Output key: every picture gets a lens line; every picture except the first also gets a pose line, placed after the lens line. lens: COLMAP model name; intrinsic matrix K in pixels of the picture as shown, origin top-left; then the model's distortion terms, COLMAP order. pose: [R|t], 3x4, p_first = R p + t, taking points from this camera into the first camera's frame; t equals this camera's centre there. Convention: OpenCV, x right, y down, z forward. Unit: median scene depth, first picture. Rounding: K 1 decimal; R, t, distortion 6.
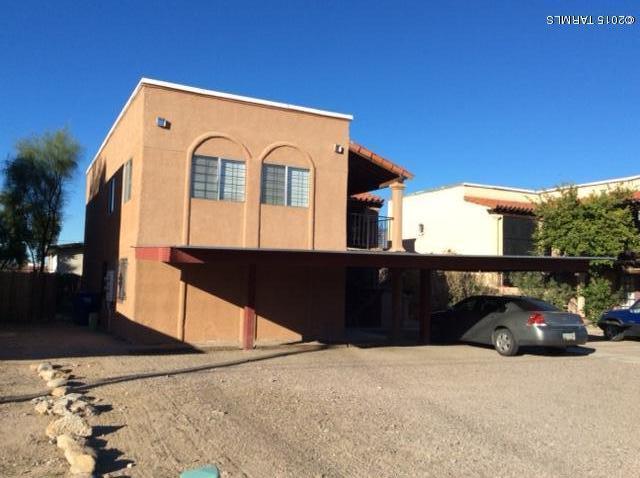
lens RADIAL K [[588.6, 0, 322.2], [0, 588.6, 239.5], [0, 0, 1]] dist [0.056623, 0.000000]
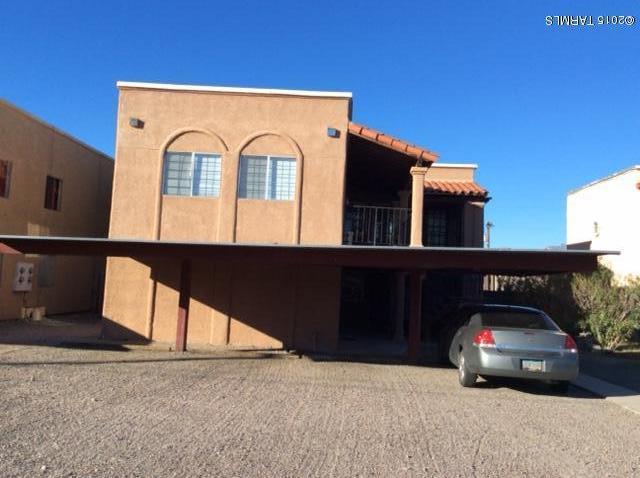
lens RADIAL K [[588.6, 0, 319.9], [0, 588.6, 235.7], [0, 0, 1]] dist [0.056623, 0.000000]
pose [[0.880998, -0.018936, -0.472741, 0.453278], [0.006241, 0.999577, -0.028409, 0.026256], [0.473079, 0.022078, 0.880743, 0.237004]]
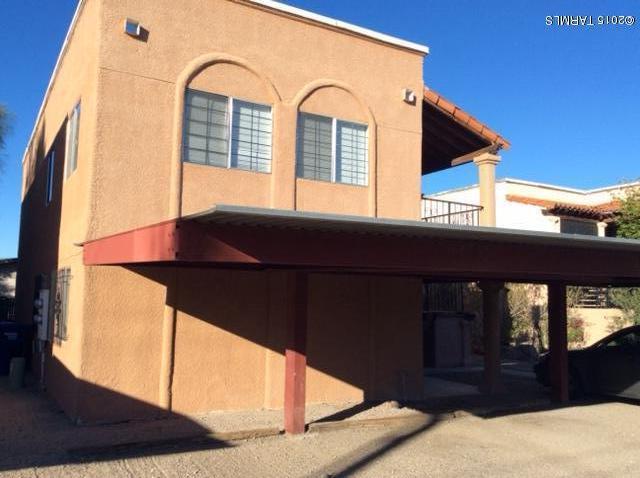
lens RADIAL K [[588.6, 0, 319.7], [0, 588.6, 242.8], [0, 0, 1]] dist [0.056623, 0.000000]
pose [[0.998257, -0.004412, 0.058843, -0.116213], [0.006133, 0.999558, -0.029106, 0.025379], [-0.058689, 0.029417, 0.997843, 0.391629]]
